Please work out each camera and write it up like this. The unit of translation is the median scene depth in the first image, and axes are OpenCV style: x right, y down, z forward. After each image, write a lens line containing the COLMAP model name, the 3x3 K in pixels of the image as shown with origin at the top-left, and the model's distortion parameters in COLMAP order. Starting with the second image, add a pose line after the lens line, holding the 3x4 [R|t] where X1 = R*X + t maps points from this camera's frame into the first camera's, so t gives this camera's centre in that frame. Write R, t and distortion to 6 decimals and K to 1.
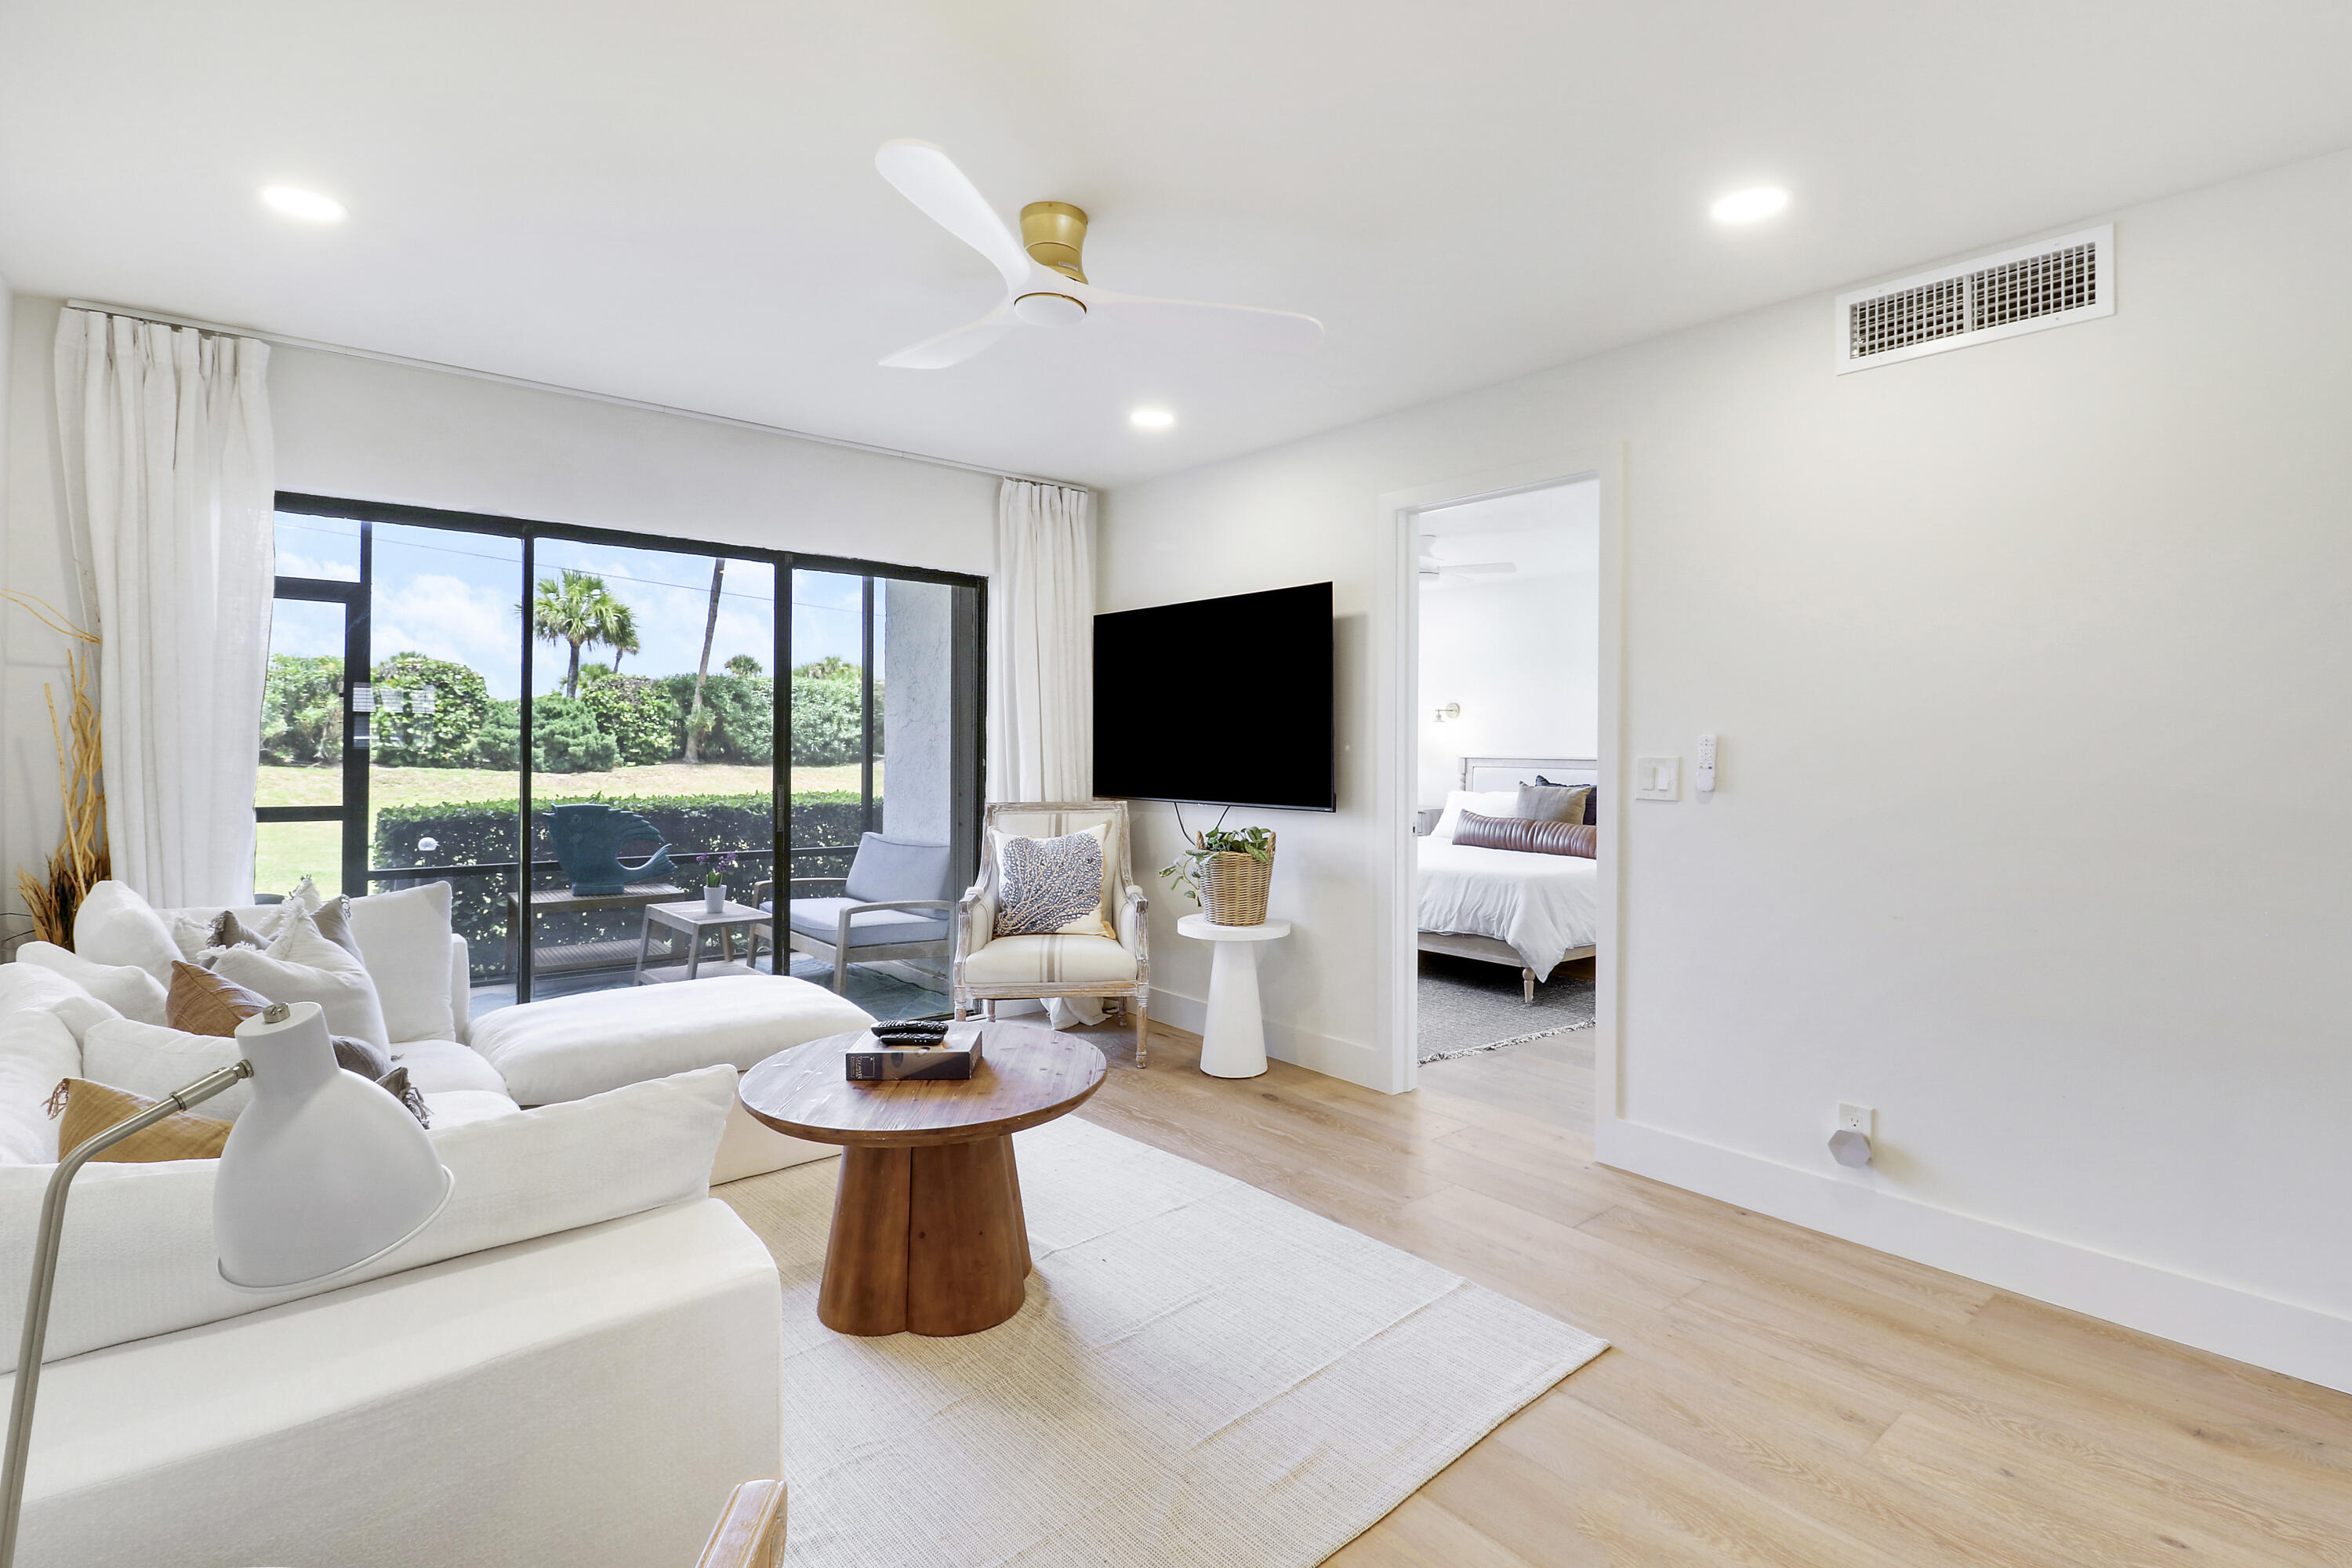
lens RADIAL K [[1106.8, 0, 1169.9], [0, 1106.8, 739.8], [0, 0, 1]] dist [-0.010390, -0.000651]
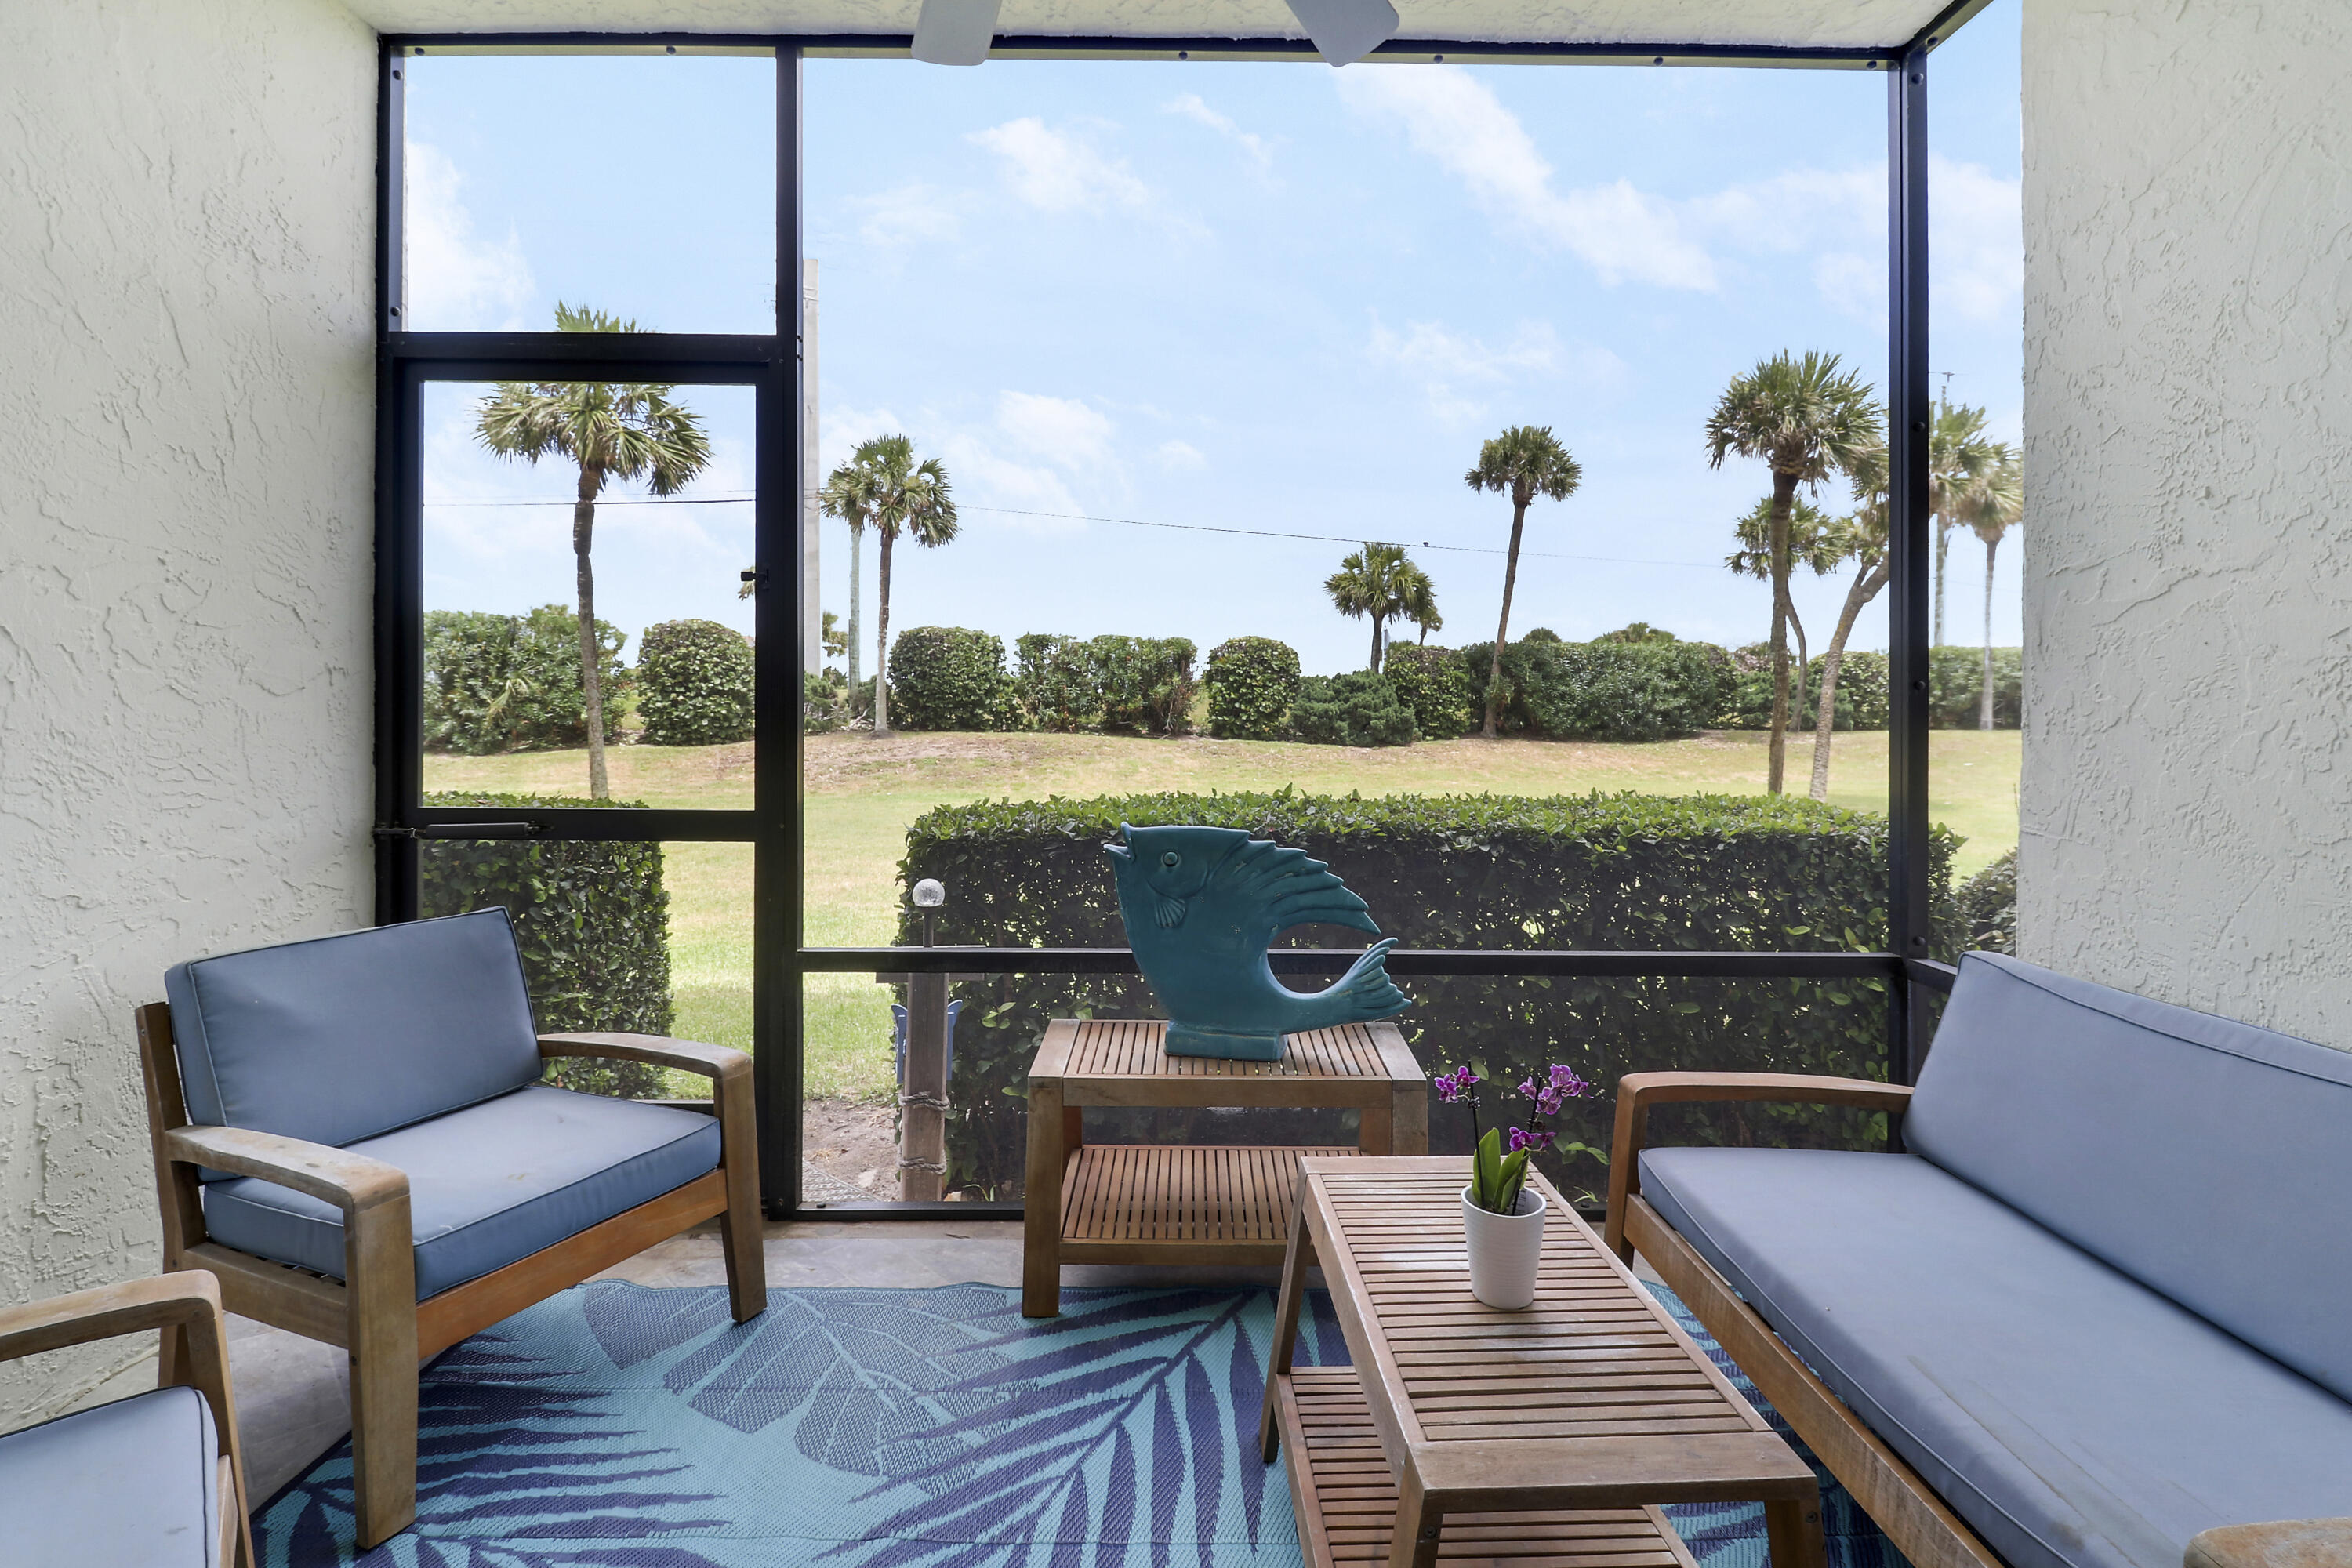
lens RADIAL K [[1102.7, 0, 1201.0], [0, 1102.7, 713.8], [0, 0, 1]] dist [-0.001089, -0.000148]
pose [[0.785224, -0.005093, -0.619191, -0.249370], [0.003501, 0.999987, -0.003786, 0.017244], [0.619202, 0.000806, 0.785231, 0.611135]]
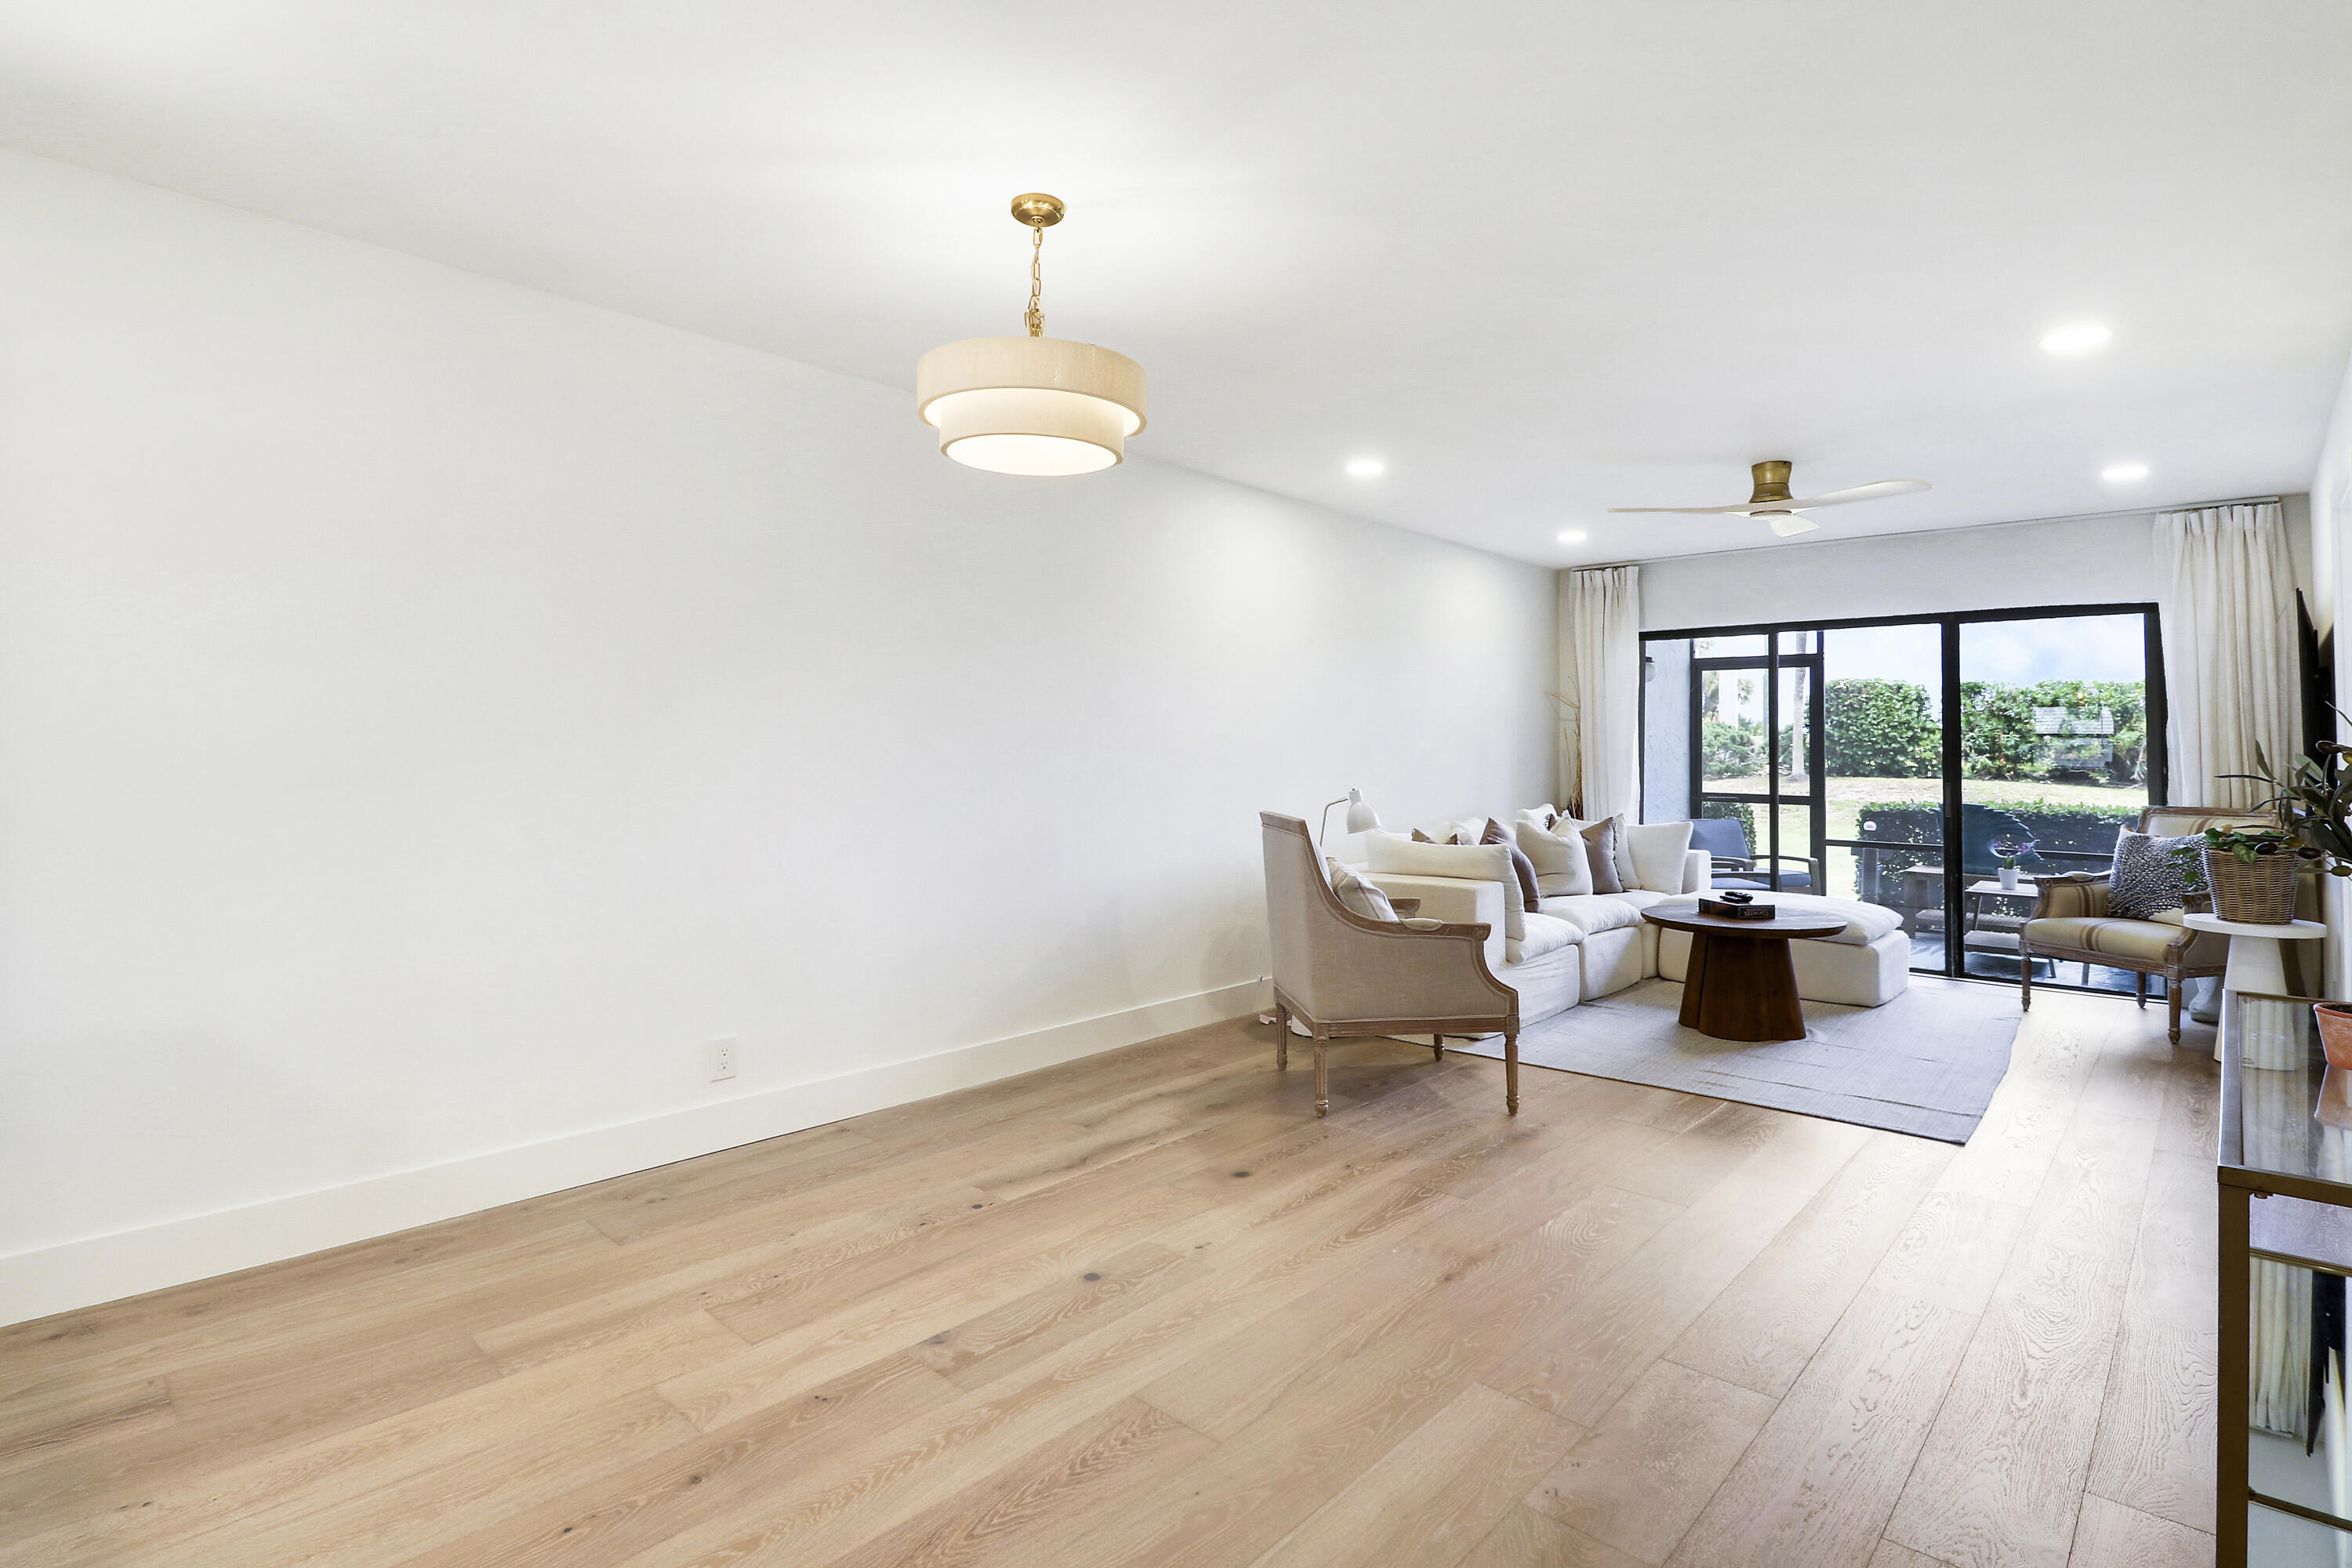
lens RADIAL K [[1129.7, 0, 1149.2], [0, 1129.7, 723.0], [0, 0, 1]] dist [-0.018364, -0.000712]
pose [[0.110527, -0.031704, -0.993367, 0.602251], [-0.005951, 0.999452, -0.032560, 0.011189], [0.993855, 0.009510, 0.110278, -0.090941]]
